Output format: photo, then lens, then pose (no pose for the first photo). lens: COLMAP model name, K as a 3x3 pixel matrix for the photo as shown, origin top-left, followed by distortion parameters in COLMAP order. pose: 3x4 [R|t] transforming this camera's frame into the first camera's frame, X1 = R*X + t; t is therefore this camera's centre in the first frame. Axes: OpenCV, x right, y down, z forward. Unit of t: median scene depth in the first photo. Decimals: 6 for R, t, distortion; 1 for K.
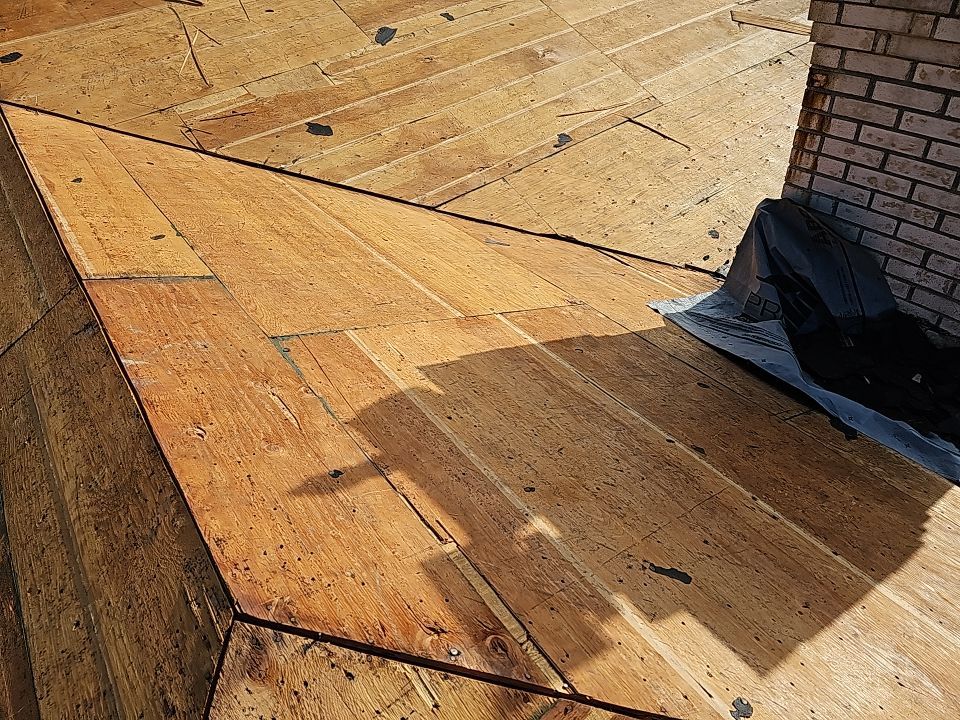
lens RADIAL K [[642.9, 0, 471.7], [0, 642.9, 359.5], [0, 0, 1]] dist [0.059827, -0.062230]
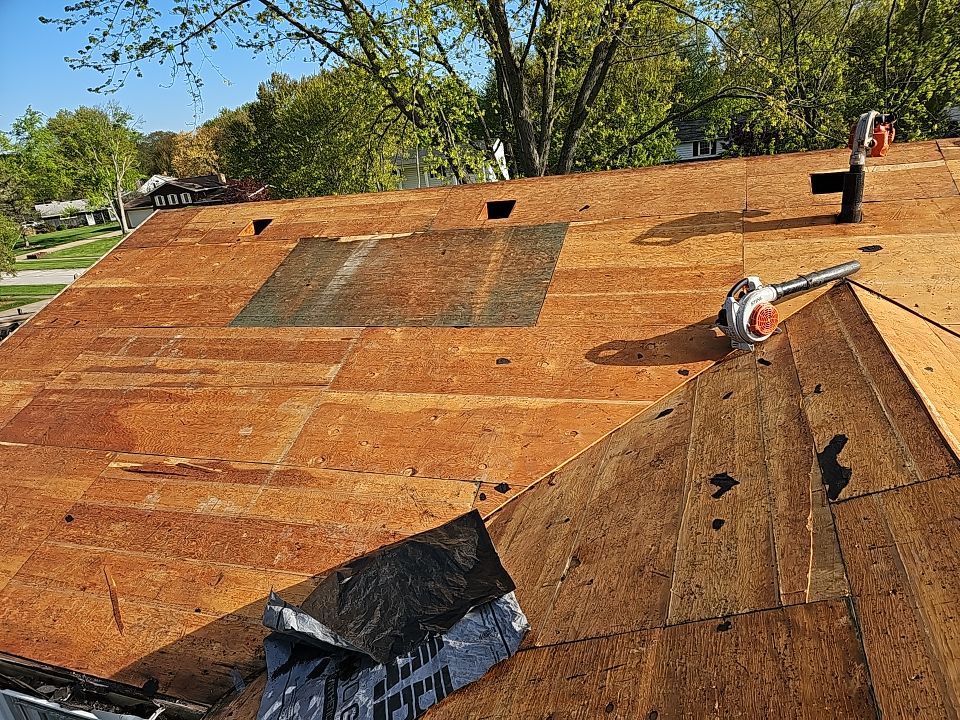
lens RADIAL K [[634.6, 0, 490.5], [0, 634.6, 360.9], [0, 0, 1]] dist [0.070728, -0.067157]
pose [[0.557476, 0.315124, -0.768061, -0.240448], [-0.498963, 0.866598, -0.006607, 0.090072], [0.663518, 0.386917, 0.640343, -0.176008]]
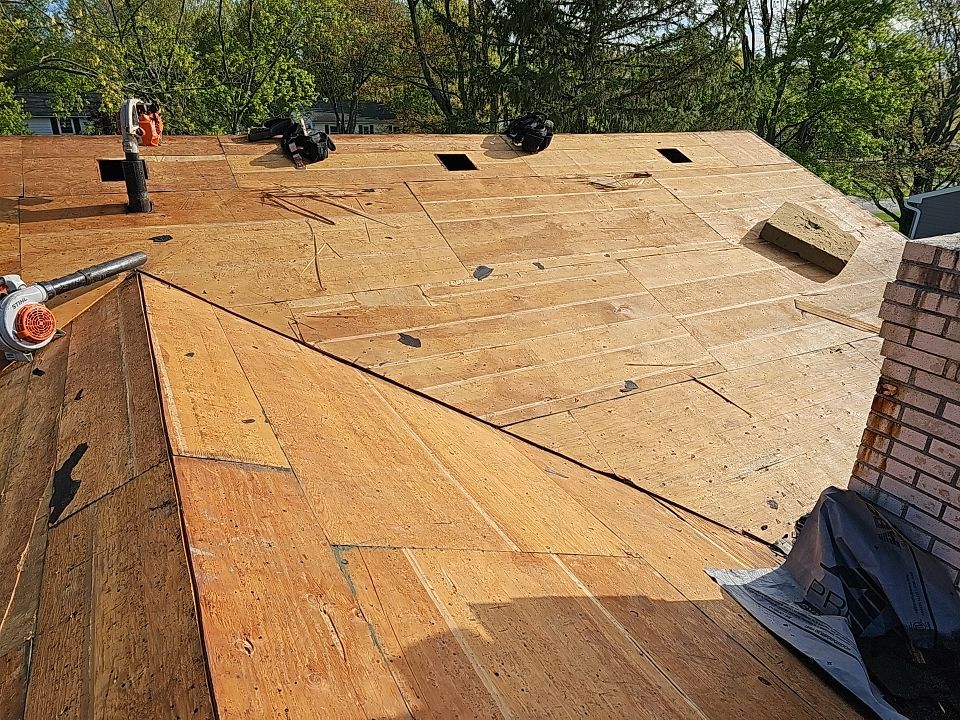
lens RADIAL K [[635.9, 0, 482.3], [0, 635.9, 362.3], [0, 0, 1]] dist [0.061918, -0.056039]
pose [[0.982970, 0.168277, -0.073840, -0.044380], [-0.182725, 0.937724, -0.295442, -0.038691], [0.019526, 0.303903, 0.952503, -0.023744]]
